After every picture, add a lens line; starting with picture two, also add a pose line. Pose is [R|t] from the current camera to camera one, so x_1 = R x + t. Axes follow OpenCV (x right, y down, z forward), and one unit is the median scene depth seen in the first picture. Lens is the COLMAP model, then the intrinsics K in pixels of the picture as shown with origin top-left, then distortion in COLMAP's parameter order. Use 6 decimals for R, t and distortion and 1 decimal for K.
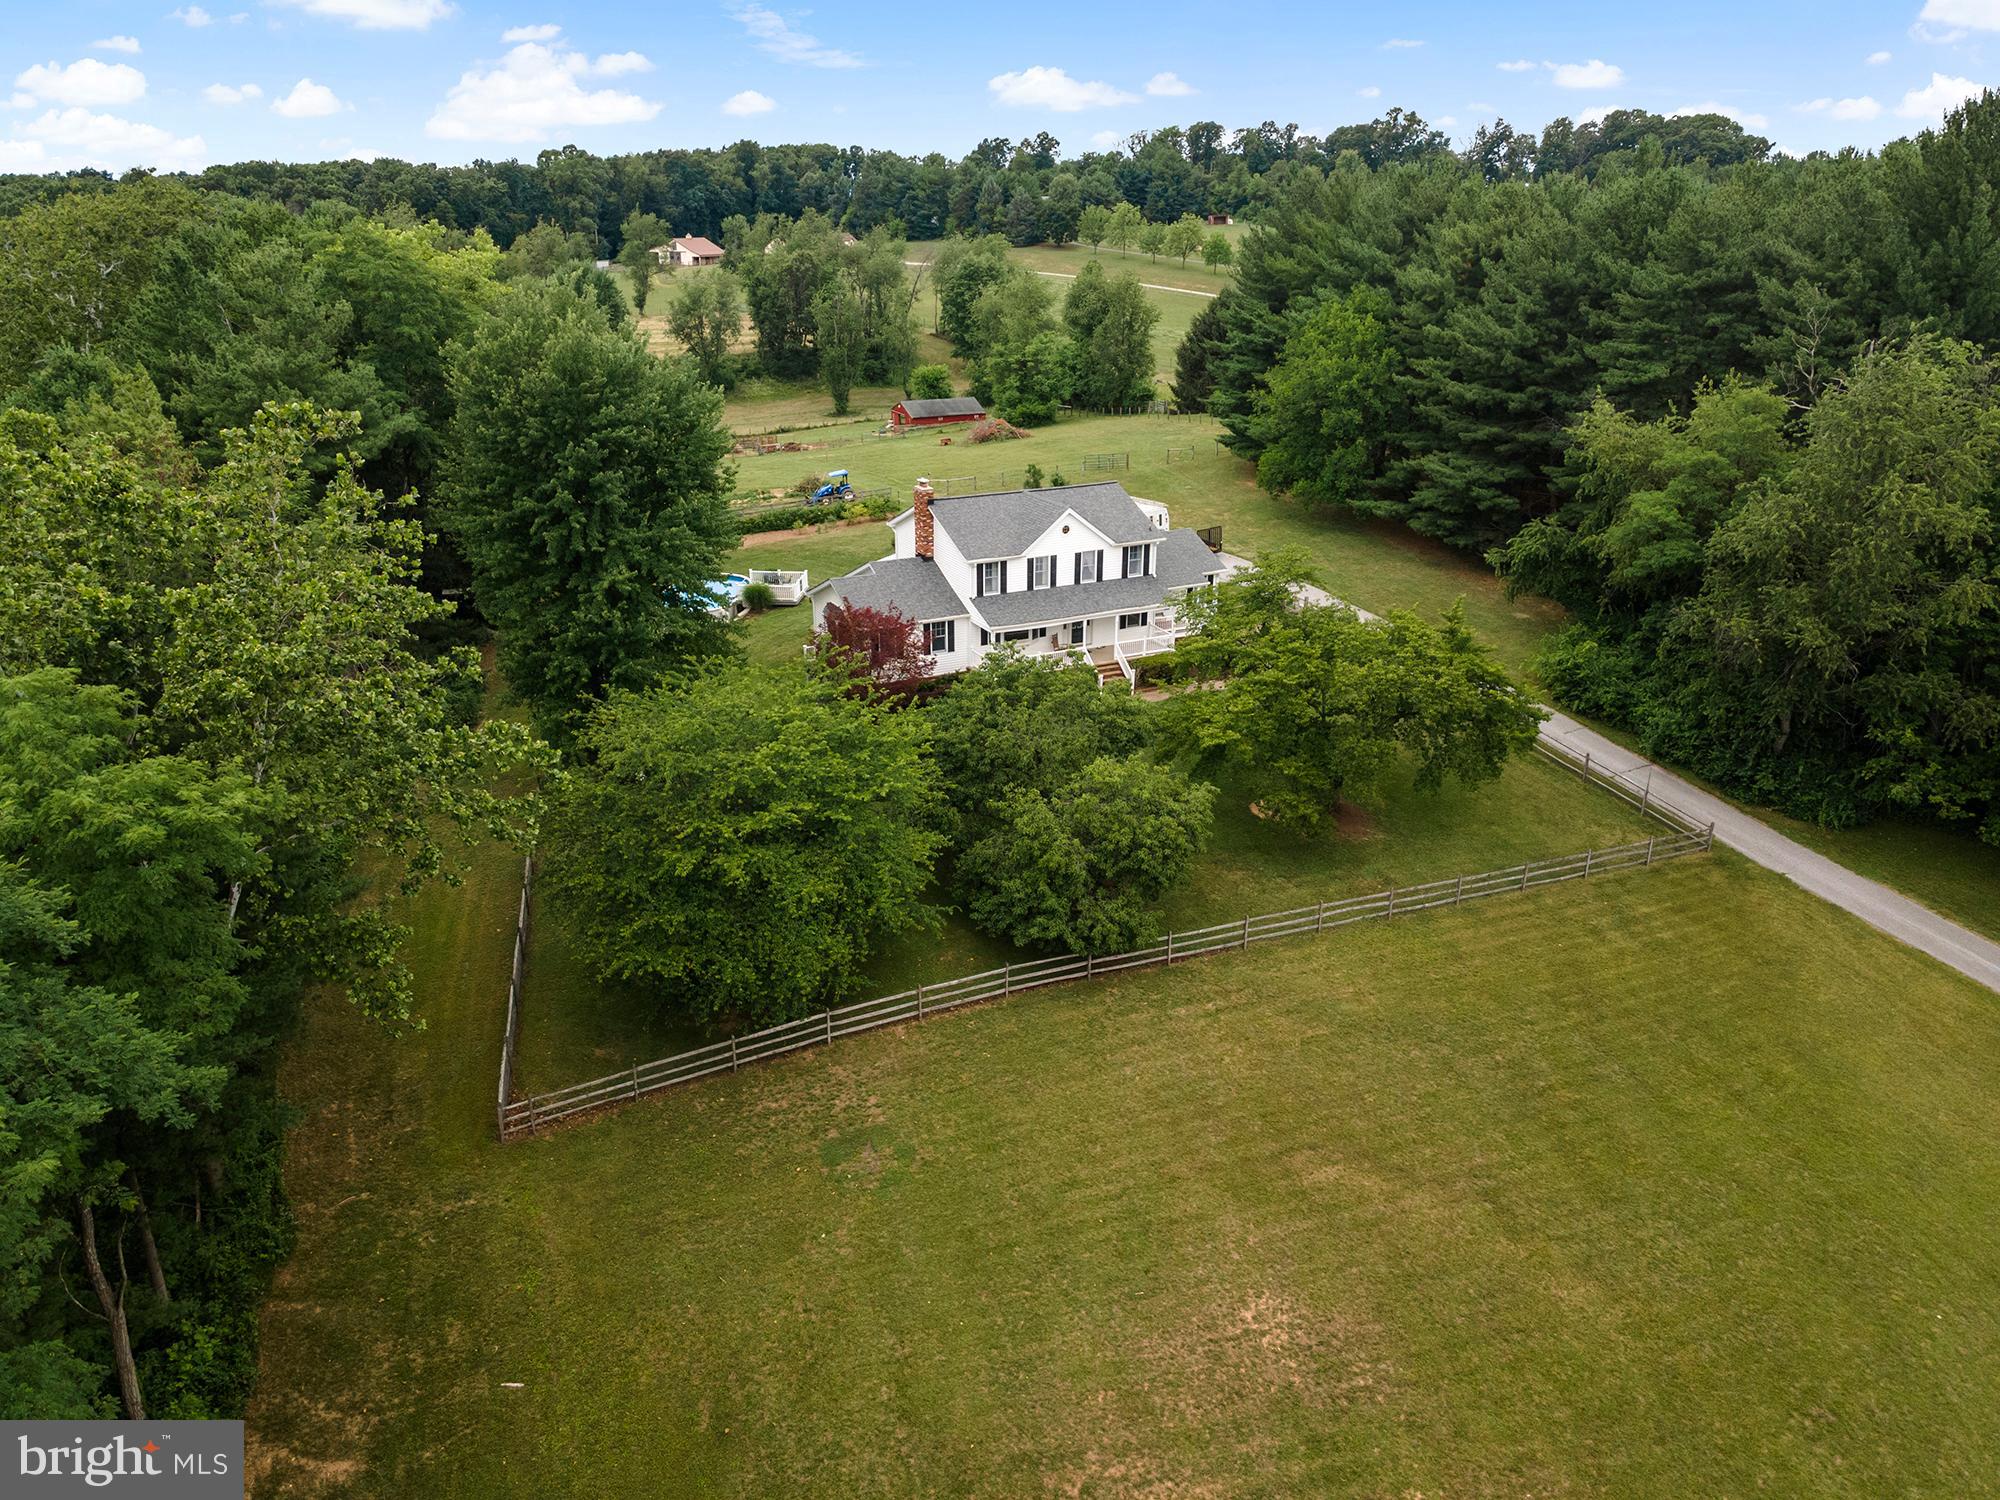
lens RADIAL K [[1460.0, 0, 1000.0], [0, 1460.0, 750.0], [0, 0, 1]] dist [-0.003023, 0.088171]
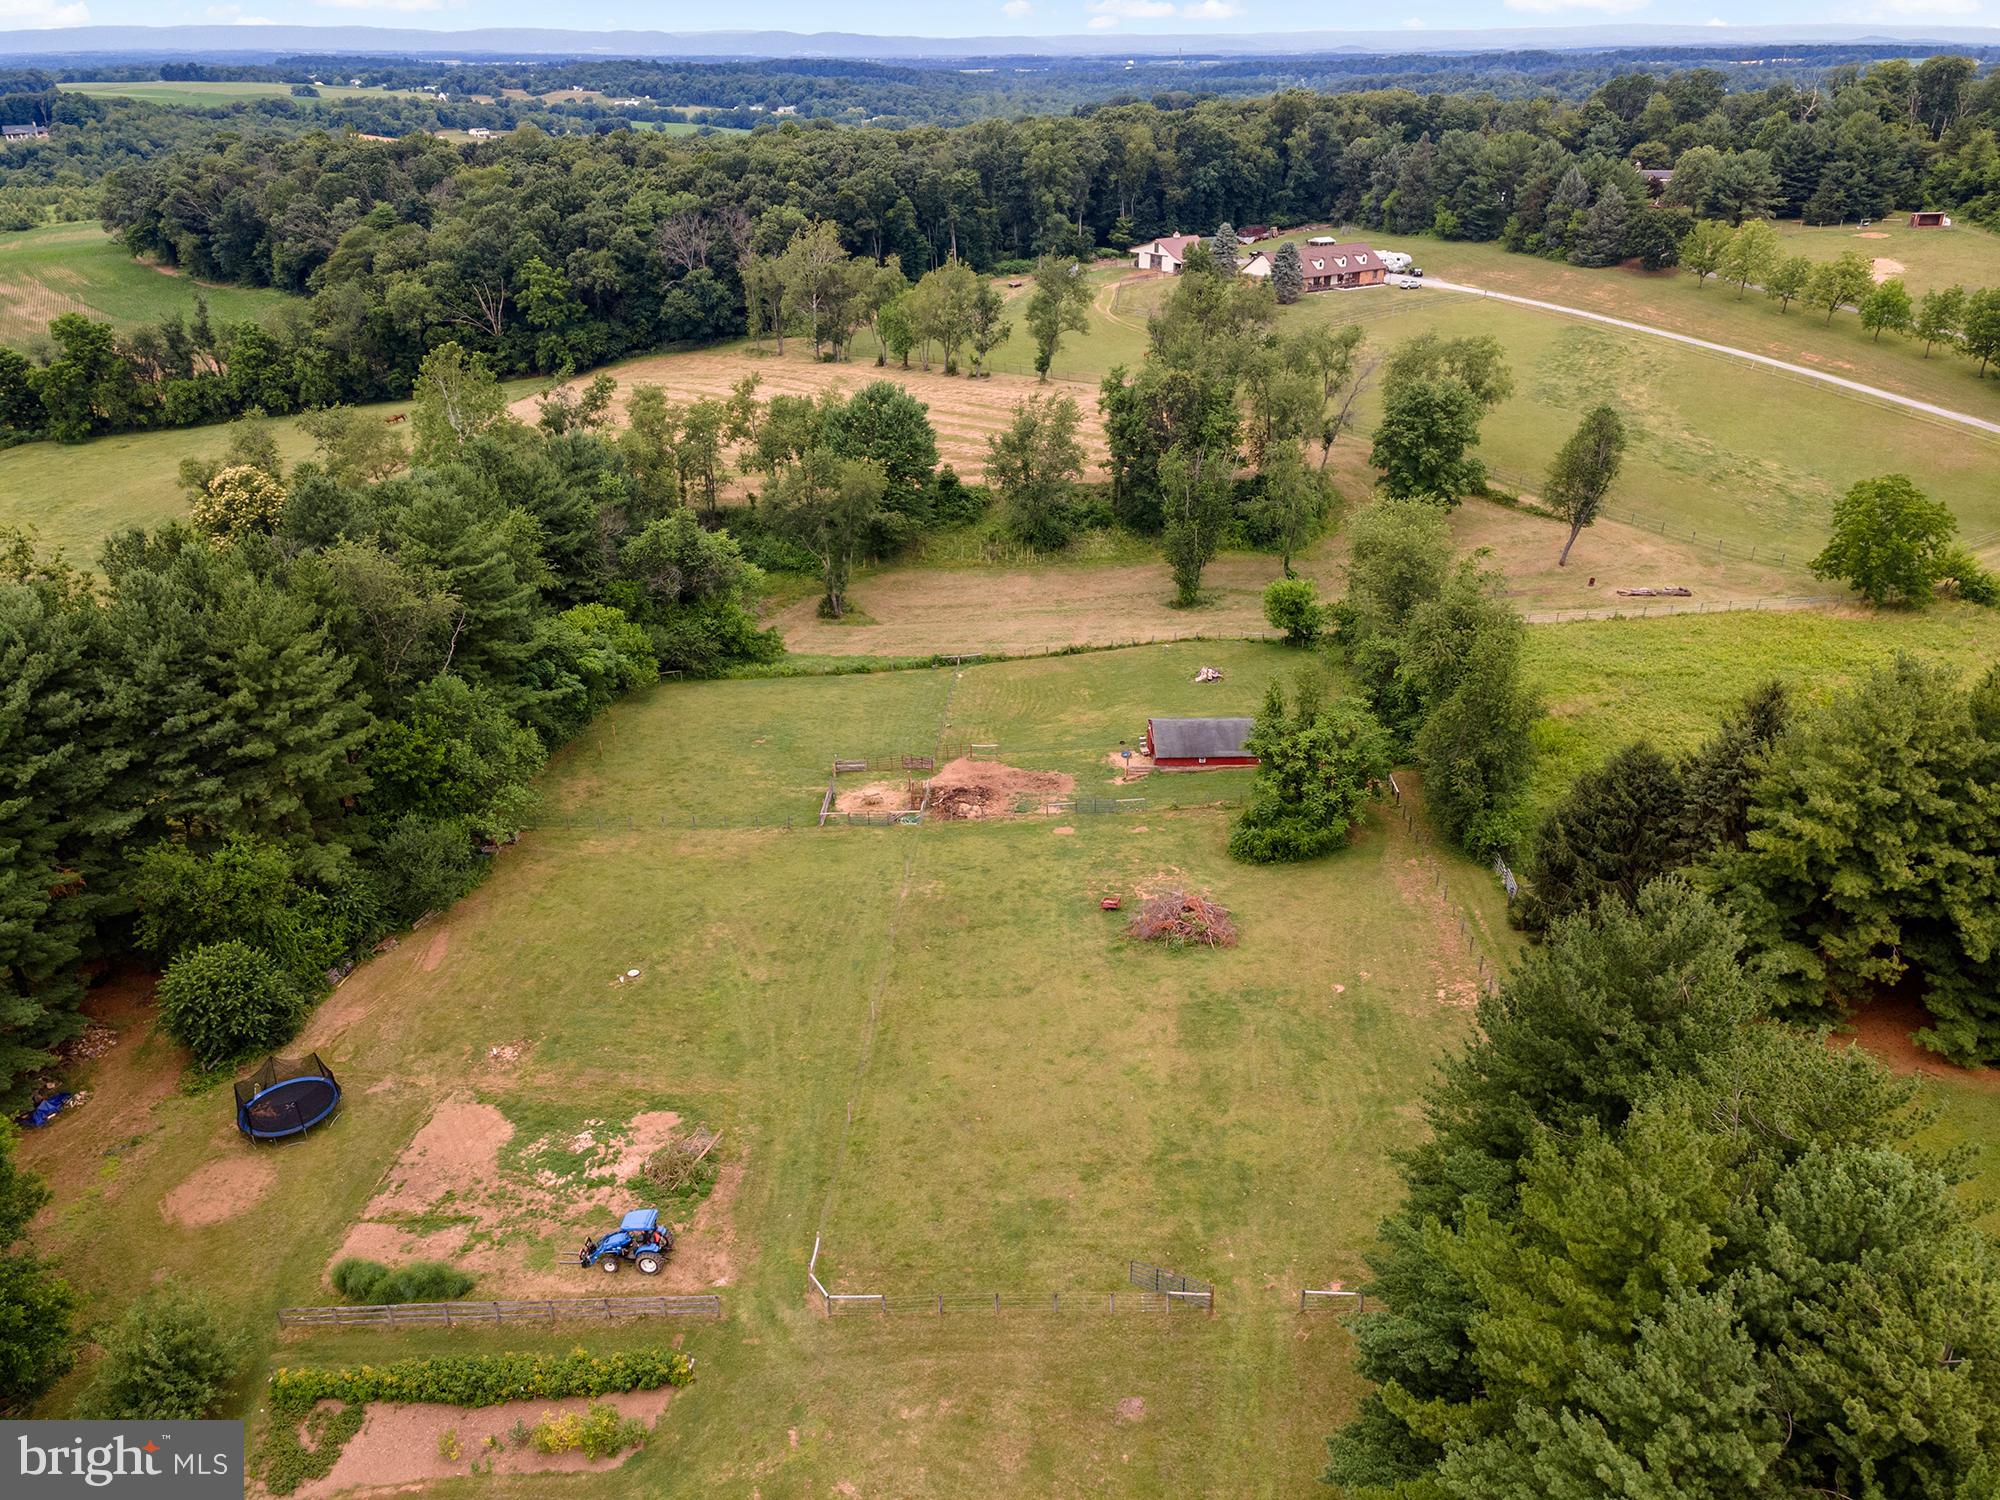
lens RADIAL K [[1468.3, 0, 1000.5], [0, 1468.3, 757.7], [0, 0, 1]] dist [0.008856, 0.067385]
pose [[0.913301, 0.172140, -0.369120, 0.086136], [-0.139699, 0.983713, 0.113106, -0.208746], [0.382578, -0.051734, 0.922474, 0.255136]]
